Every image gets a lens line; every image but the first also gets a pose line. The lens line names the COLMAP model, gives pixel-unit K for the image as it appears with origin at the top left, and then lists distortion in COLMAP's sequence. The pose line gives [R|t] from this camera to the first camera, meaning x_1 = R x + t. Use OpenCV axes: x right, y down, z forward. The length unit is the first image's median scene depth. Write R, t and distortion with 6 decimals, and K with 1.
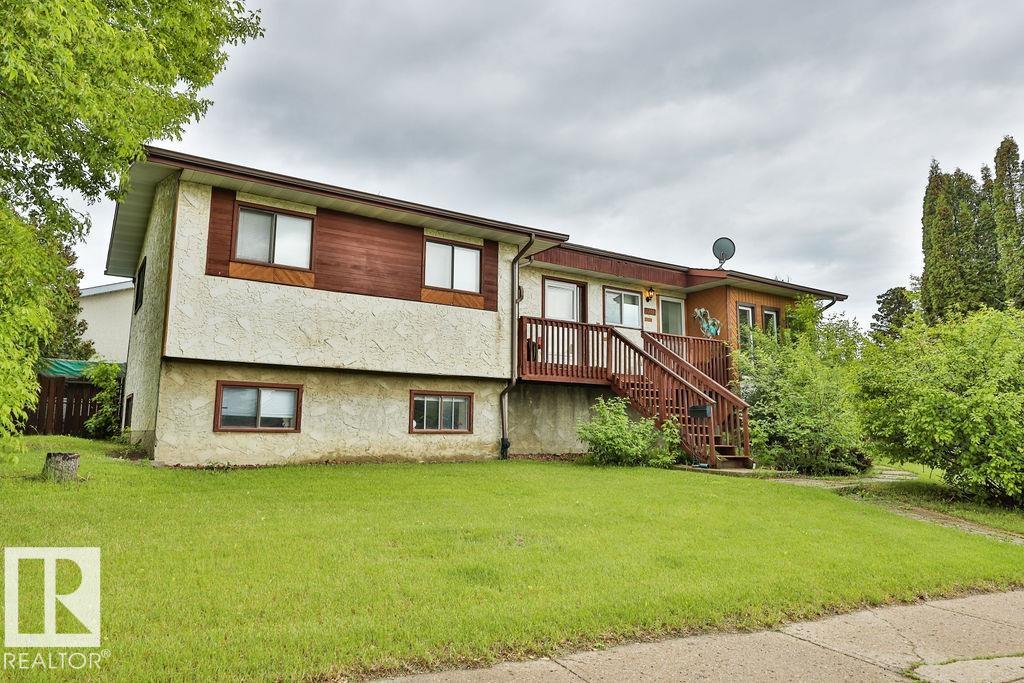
lens RADIAL K [[661.0, 0, 514.3], [0, 661.0, 341.2], [0, 0, 1]] dist [0.001741, 0.000269]
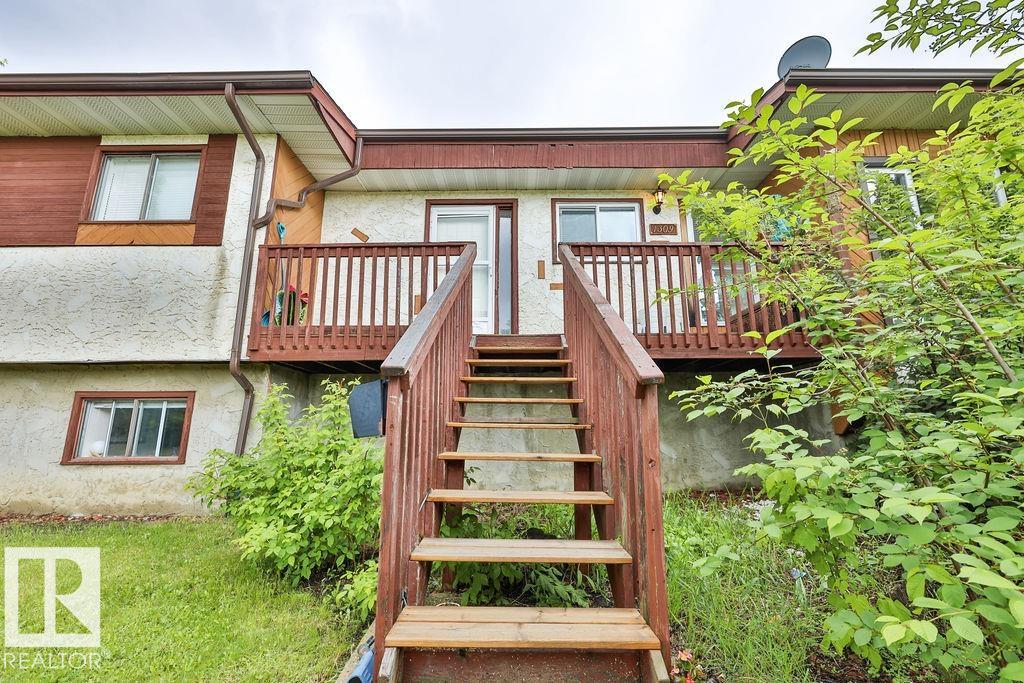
lens RADIAL K [[439.8, 0, 506.8], [0, 439.8, 339.8], [0, 0, 1]] dist [0.001059, -0.000245]
pose [[0.835068, -0.117973, -0.537349, 0.381278], [0.086256, 0.992734, -0.083905, 0.090239], [0.543343, 0.023717, 0.839176, 0.833987]]
